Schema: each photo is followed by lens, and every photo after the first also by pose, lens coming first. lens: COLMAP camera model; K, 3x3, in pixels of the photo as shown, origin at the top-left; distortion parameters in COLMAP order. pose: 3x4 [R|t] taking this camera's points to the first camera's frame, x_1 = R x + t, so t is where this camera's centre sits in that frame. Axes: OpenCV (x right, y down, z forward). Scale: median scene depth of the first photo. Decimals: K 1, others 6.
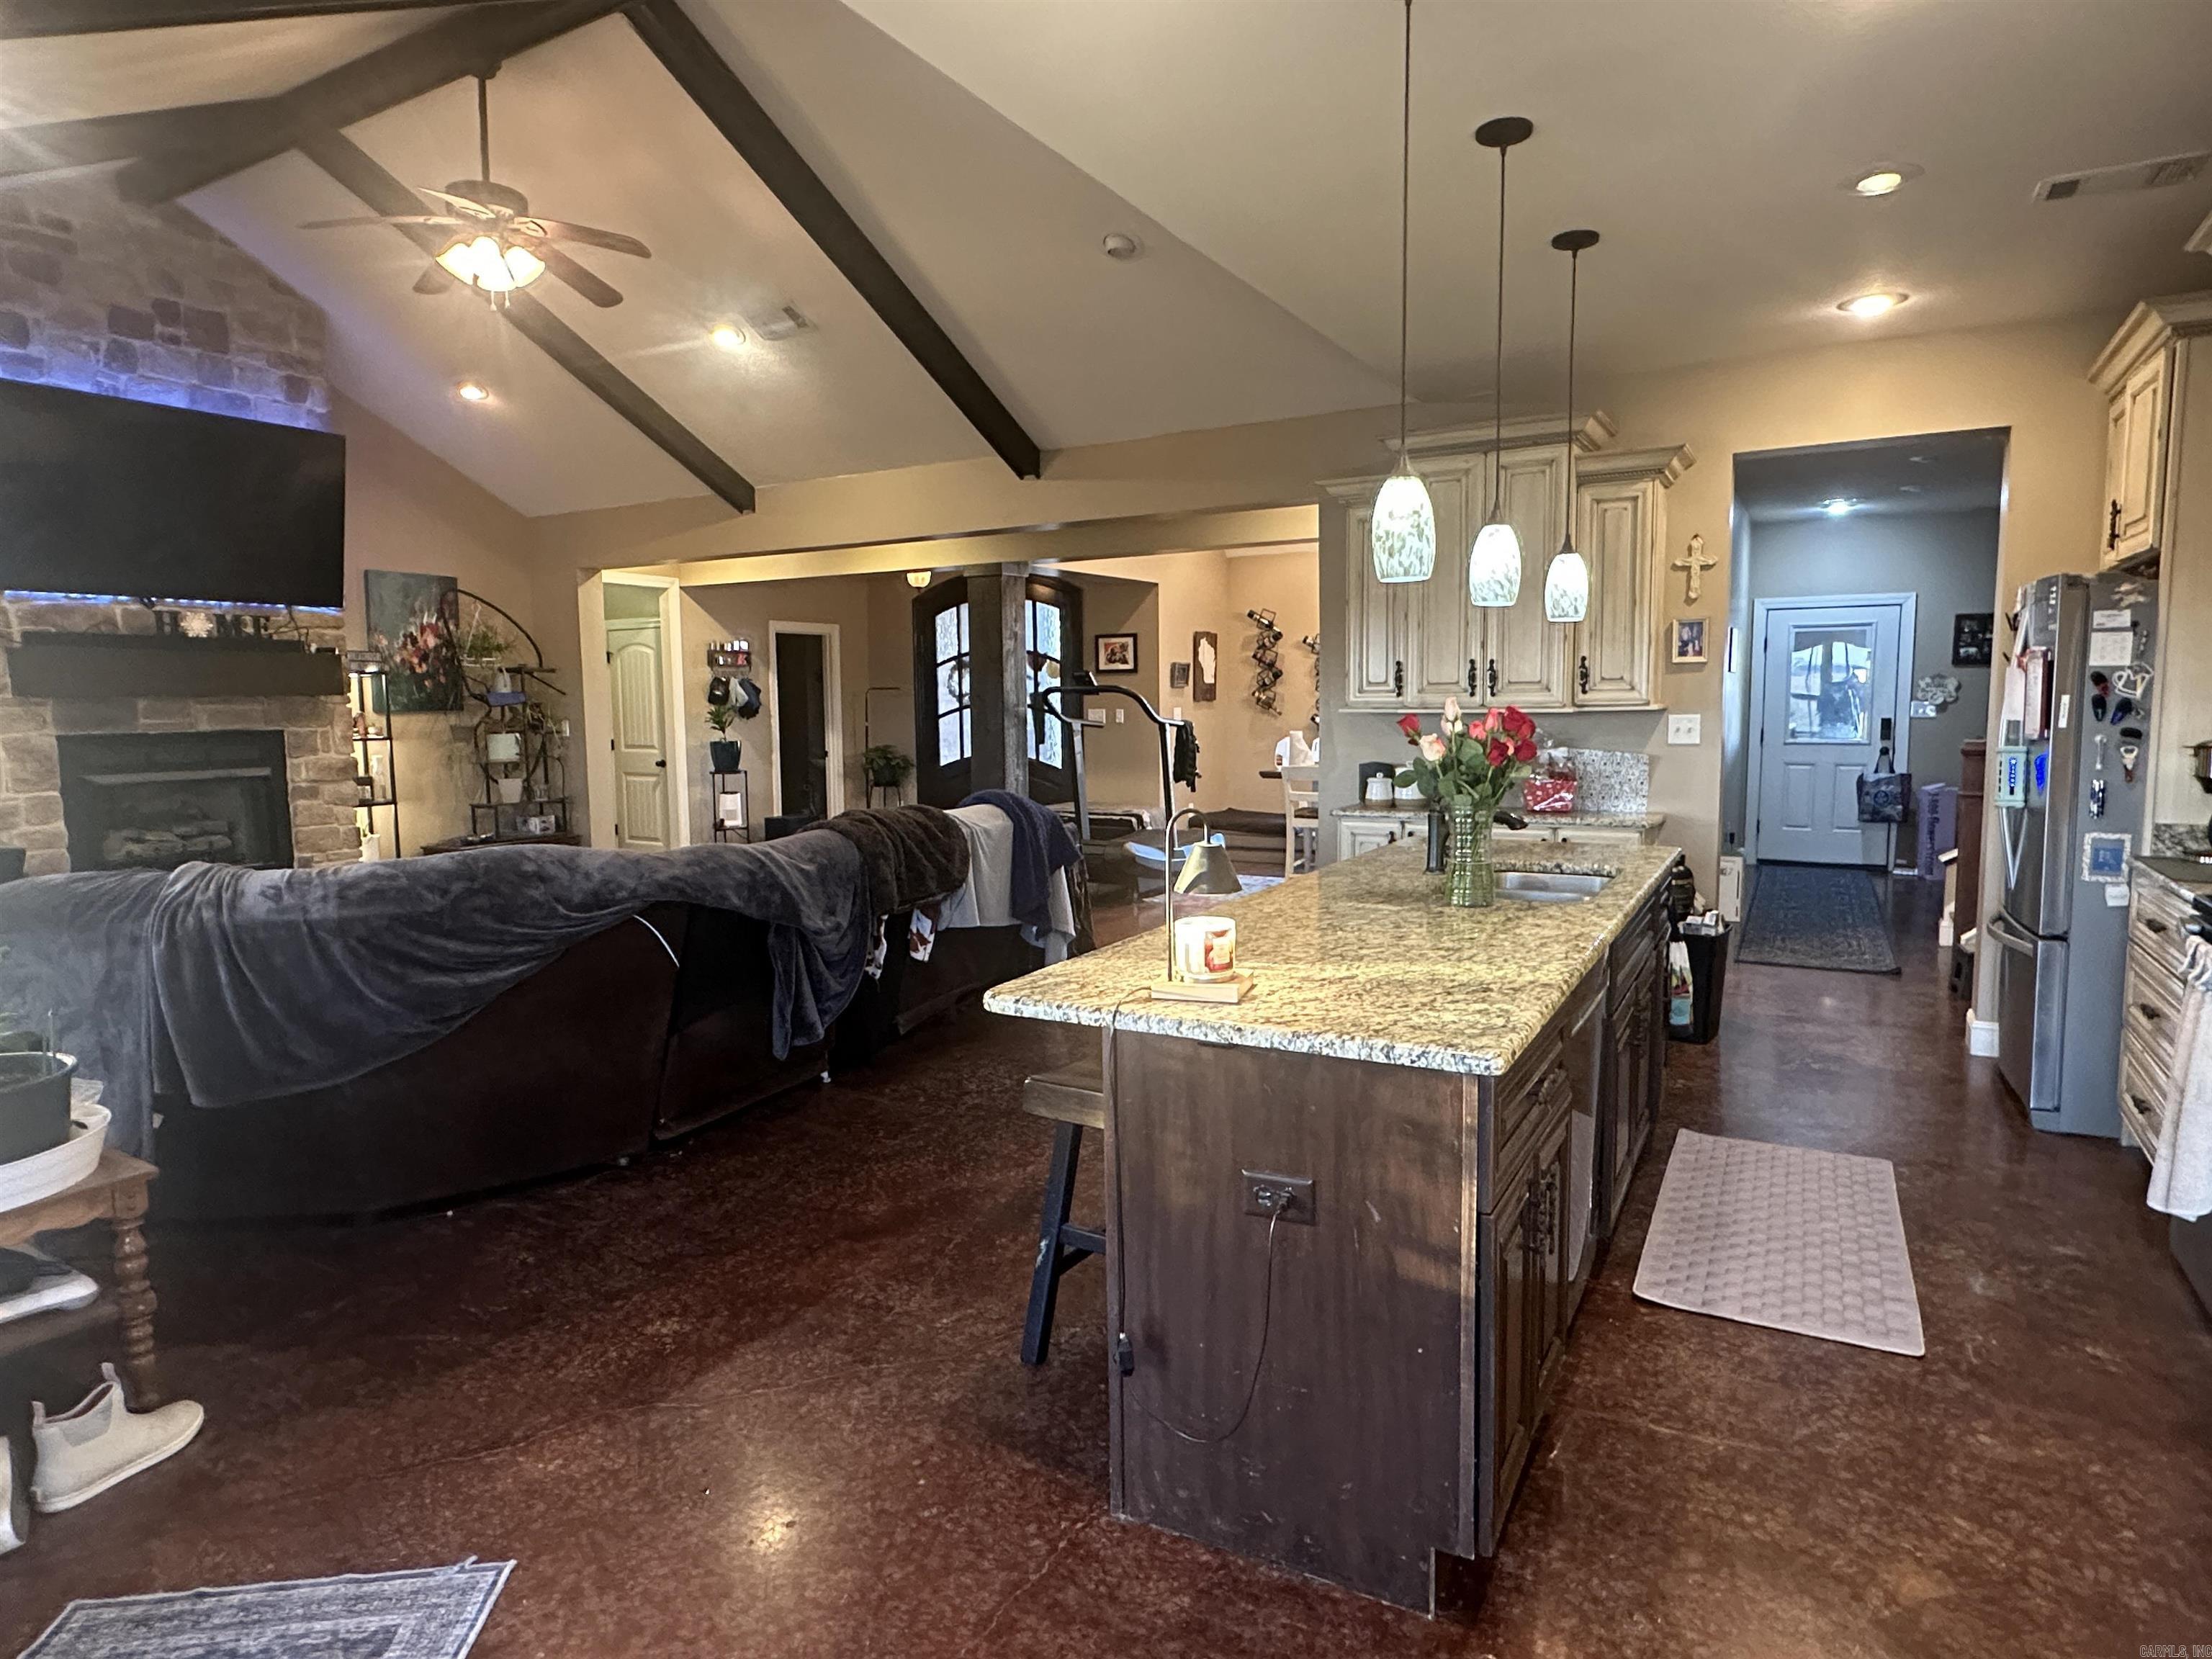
lens RADIAL K [[1262.1, 0, 1097.1], [0, 1262.1, 835.7], [0, 0, 1]] dist [-0.002789, 0.002407]
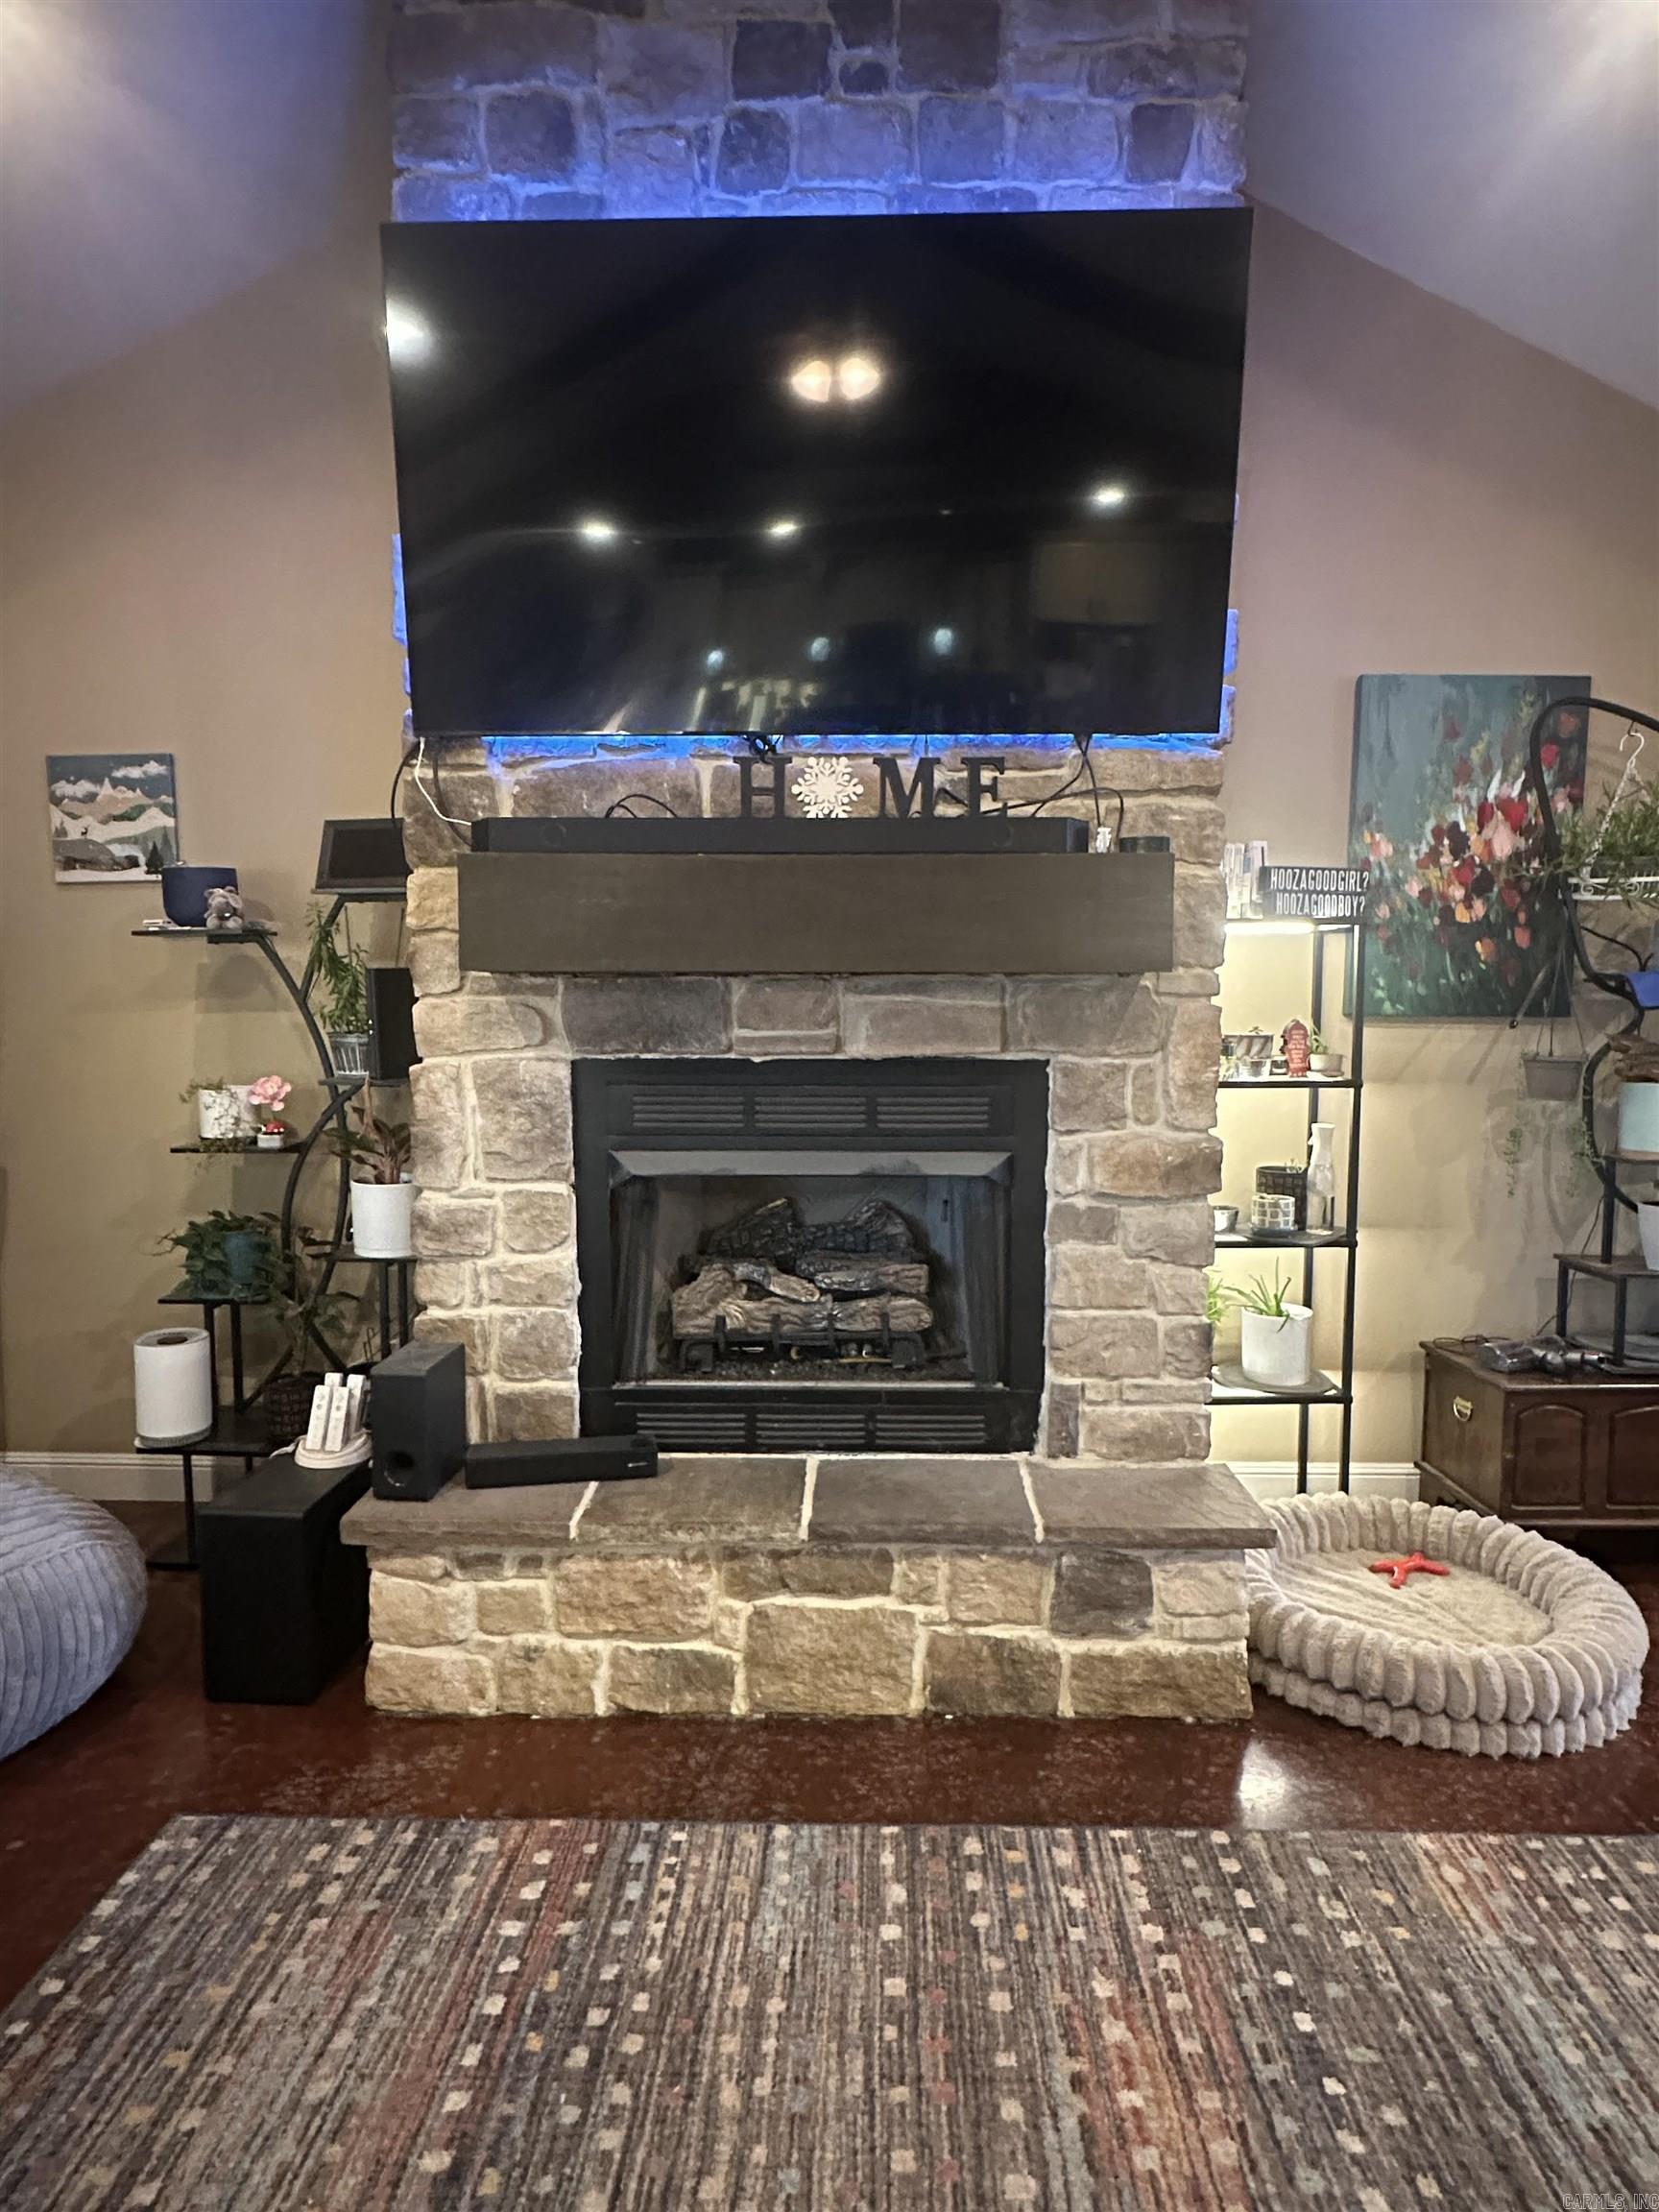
lens RADIAL K [[1262.1, 0, 833.4], [0, 1262.1, 1108.2], [0, 0, 1]] dist [-0.002789, 0.002407]
pose [[0.501020, 0.083632, -0.861386, -0.330789], [-0.099430, 0.994292, 0.038703, -0.075951], [0.859705, 0.066256, 0.506475, 0.726792]]
